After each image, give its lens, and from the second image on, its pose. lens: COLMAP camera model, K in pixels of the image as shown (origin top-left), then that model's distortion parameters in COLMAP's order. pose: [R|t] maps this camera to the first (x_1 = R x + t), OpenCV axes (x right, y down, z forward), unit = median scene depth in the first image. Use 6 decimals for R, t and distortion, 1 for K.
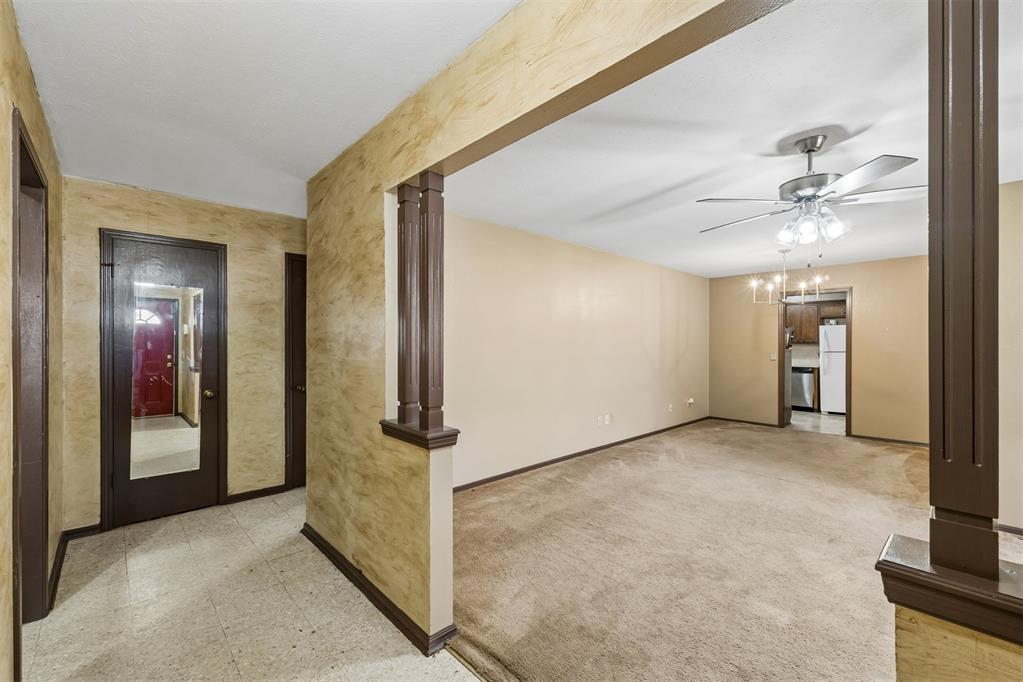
lens RADIAL K [[428.1, 0, 511.5], [0, 428.1, 341.0], [0, 0, 1]] dist [0.002991, 0.000377]
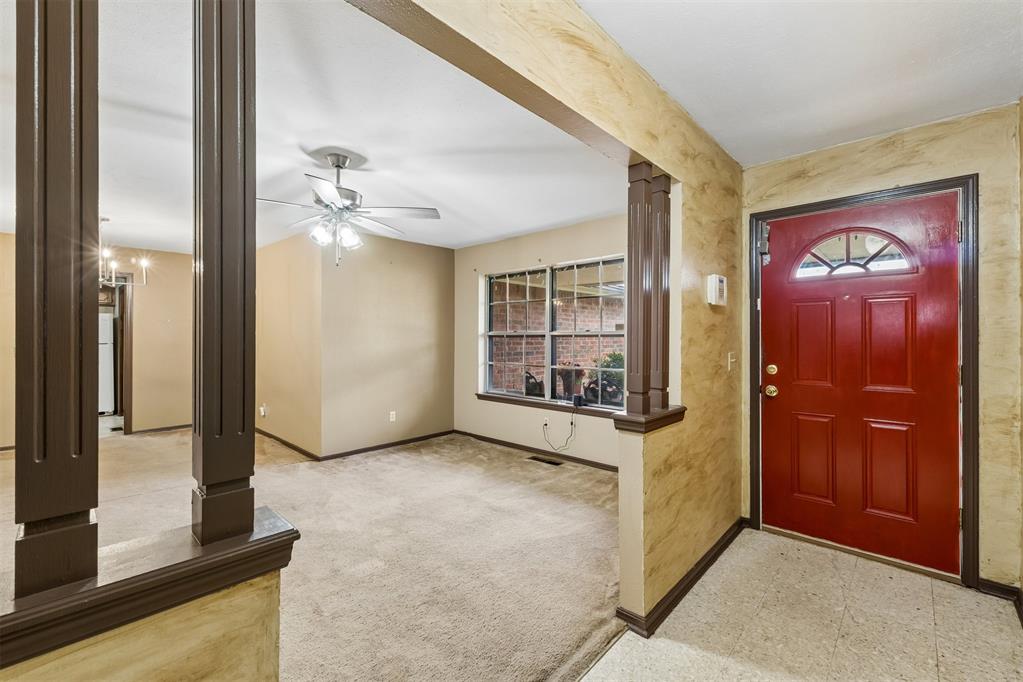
lens RADIAL K [[428.1, 0, 511.5], [0, 428.1, 341.0], [0, 0, 1]] dist [0.002991, 0.000377]
pose [[-0.072529, -0.016898, 0.997223, -0.523437], [-0.000949, 0.999857, 0.016873, 0.006692], [-0.997366, 0.000277, -0.072535, 0.655300]]
